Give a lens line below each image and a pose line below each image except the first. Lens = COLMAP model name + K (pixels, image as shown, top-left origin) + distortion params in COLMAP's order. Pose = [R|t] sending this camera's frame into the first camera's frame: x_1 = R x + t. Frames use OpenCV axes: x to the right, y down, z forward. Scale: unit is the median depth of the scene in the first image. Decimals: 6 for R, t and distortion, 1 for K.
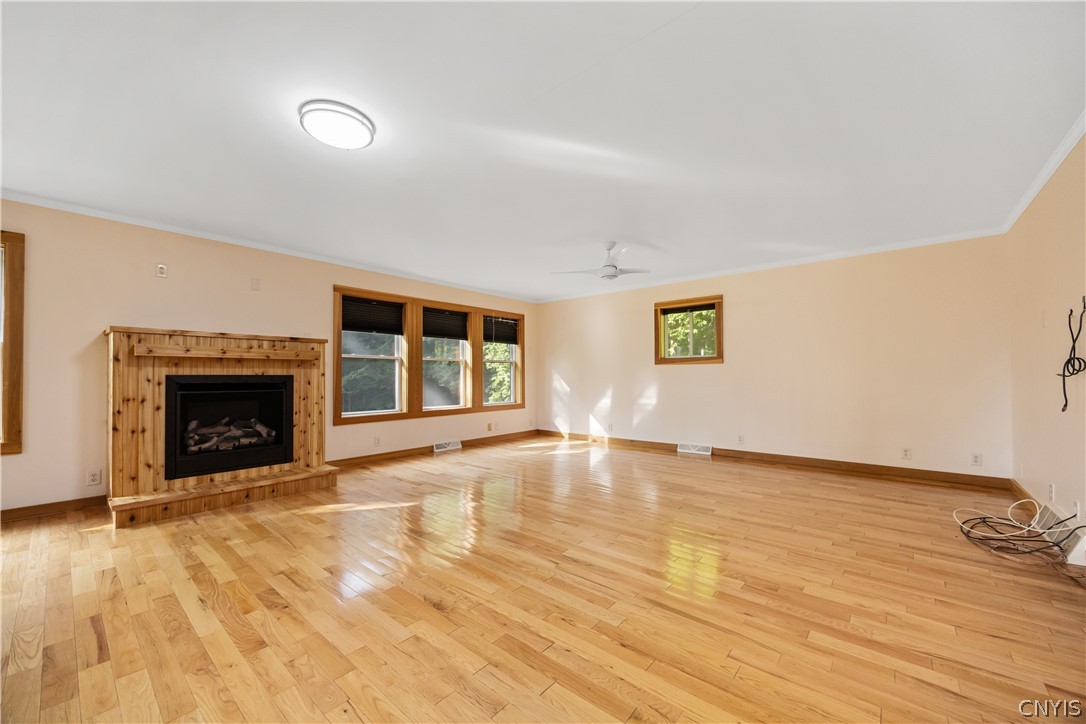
lens RADIAL K [[415.2, 0, 545.2], [0, 415.2, 375.7], [0, 0, 1]] dist [-0.000709, -0.000055]
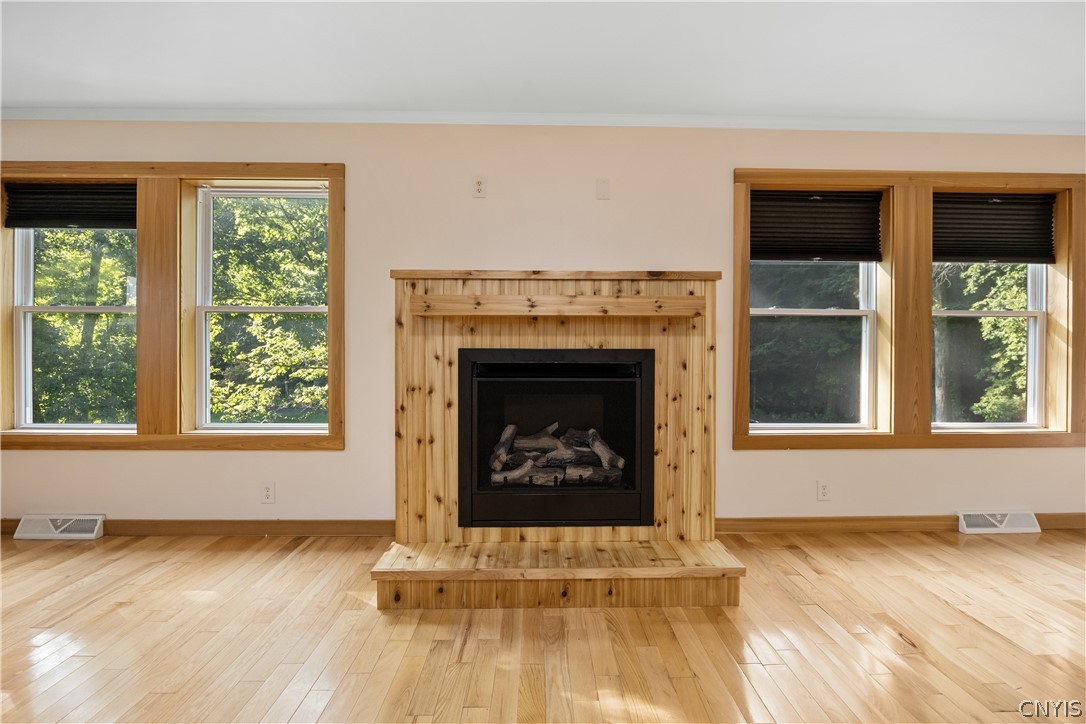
lens RADIAL K [[490.9, 0, 543.8], [0, 490.9, 351.3], [0, 0, 1]] dist [-0.002643, 0.000130]
pose [[0.663696, 0.004234, -0.747990, -0.278393], [-0.003312, 0.999991, 0.002722, 0.000214], [0.747995, 0.000671, 0.663704, 0.552925]]
